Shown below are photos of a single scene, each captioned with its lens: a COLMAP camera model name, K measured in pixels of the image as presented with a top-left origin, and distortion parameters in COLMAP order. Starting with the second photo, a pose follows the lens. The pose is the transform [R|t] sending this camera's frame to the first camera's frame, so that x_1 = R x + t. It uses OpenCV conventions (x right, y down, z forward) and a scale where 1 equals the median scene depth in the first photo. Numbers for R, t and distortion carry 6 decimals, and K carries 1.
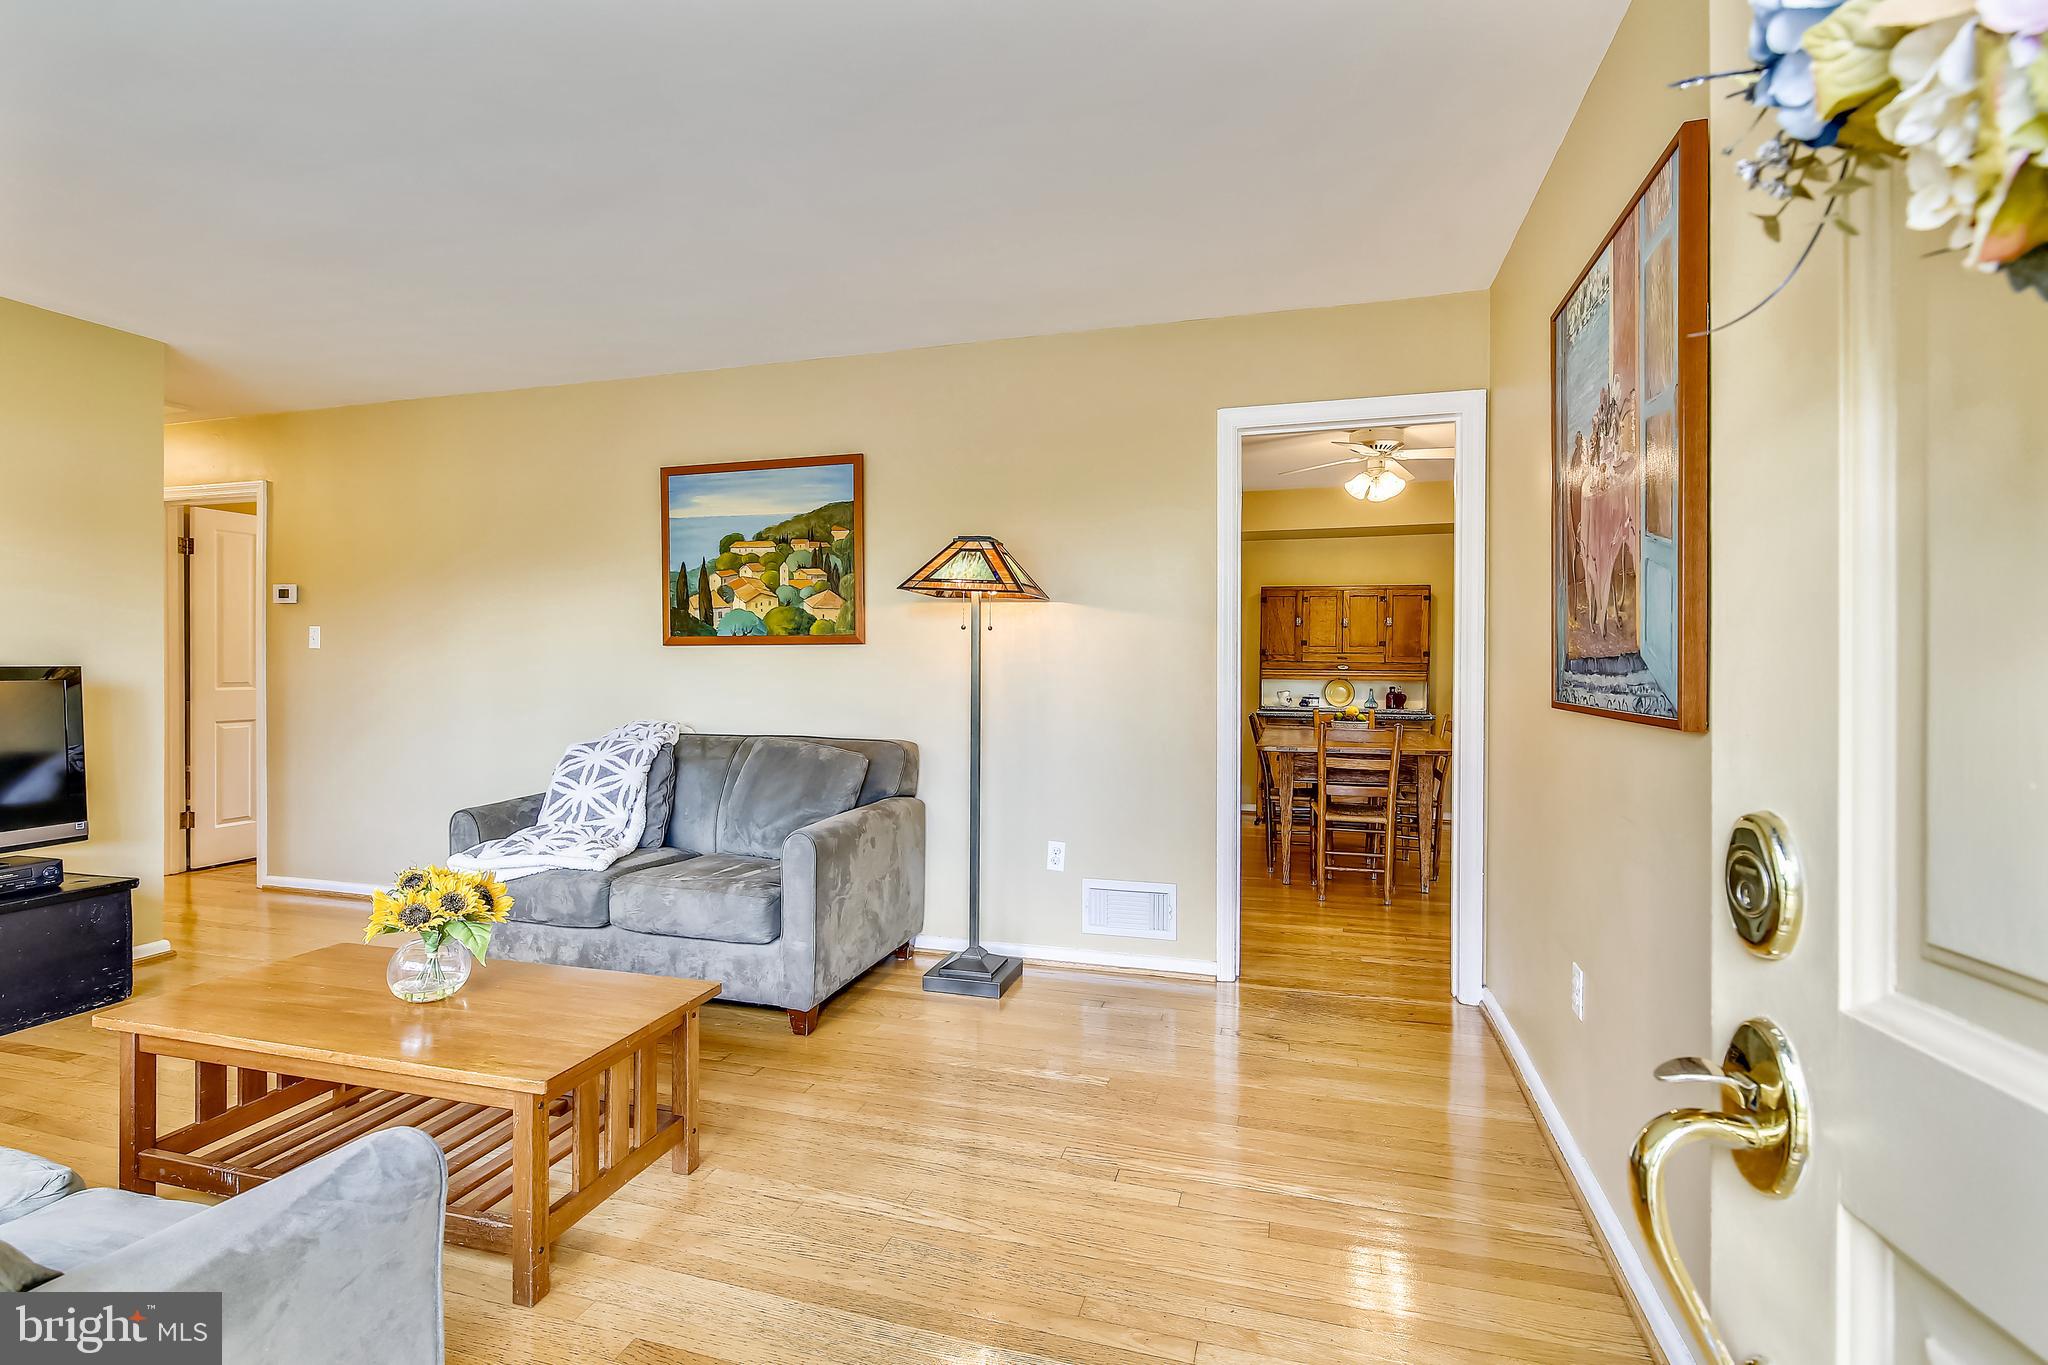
lens RADIAL K [[911.7, 0, 1020.6], [0, 911.7, 668.4], [0, 0, 1]] dist [0.003626, -0.001078]
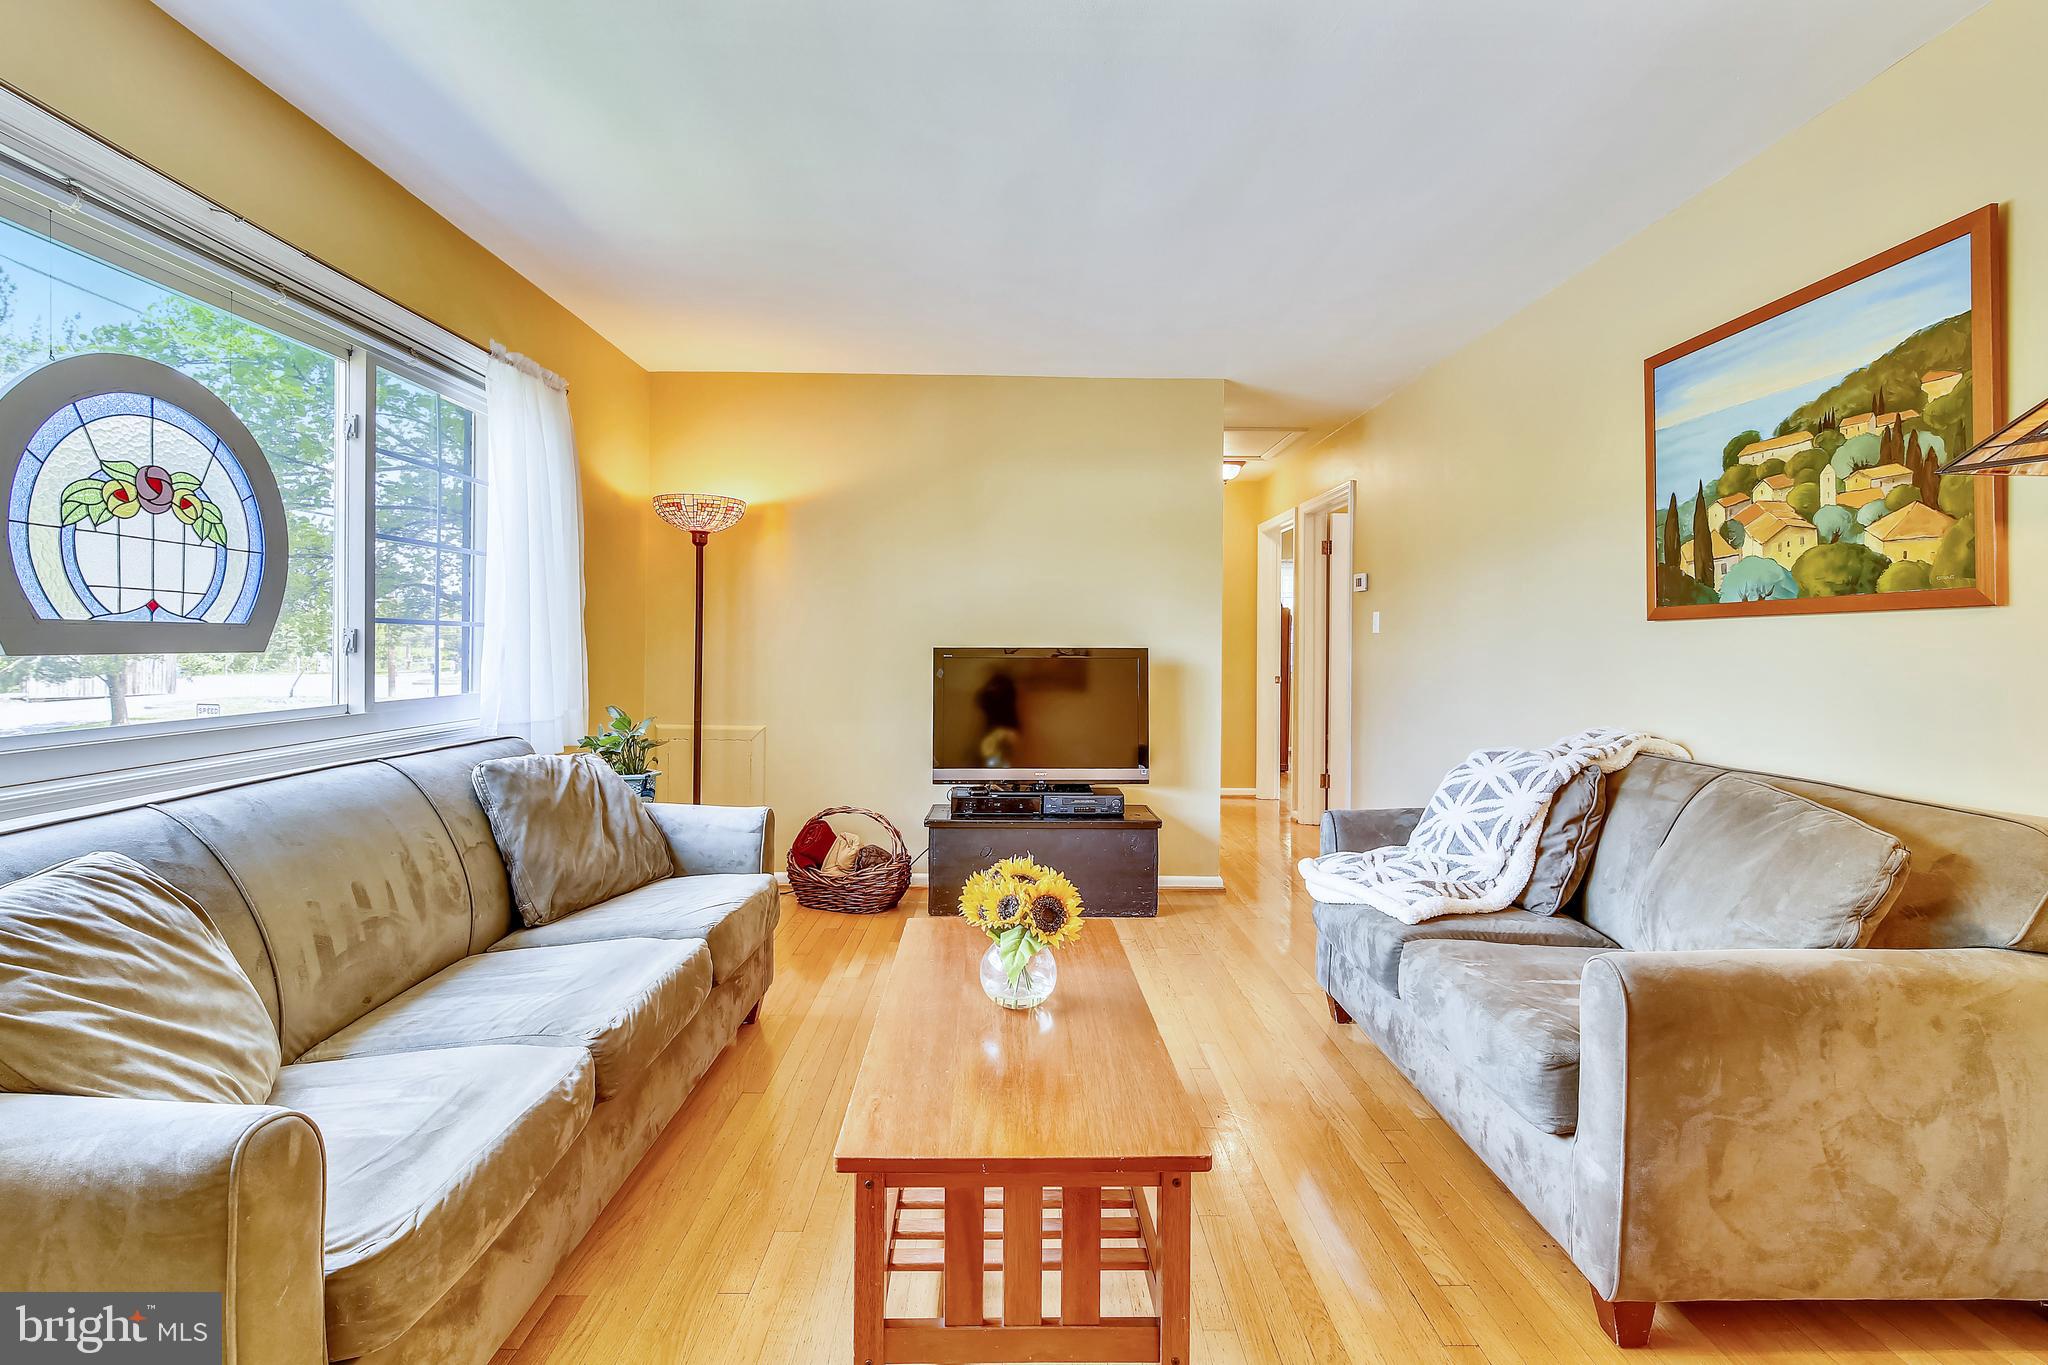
lens RADIAL K [[911.7, 0, 1024.6], [0, 911.7, 648.6], [0, 0, 1]] dist [0.003626, -0.001078]
pose [[0.302639, 0.002602, -0.953102, 0.123004], [-0.007651, 0.999971, 0.000301, -0.001018], [0.953075, 0.007201, 0.302650, 0.372477]]
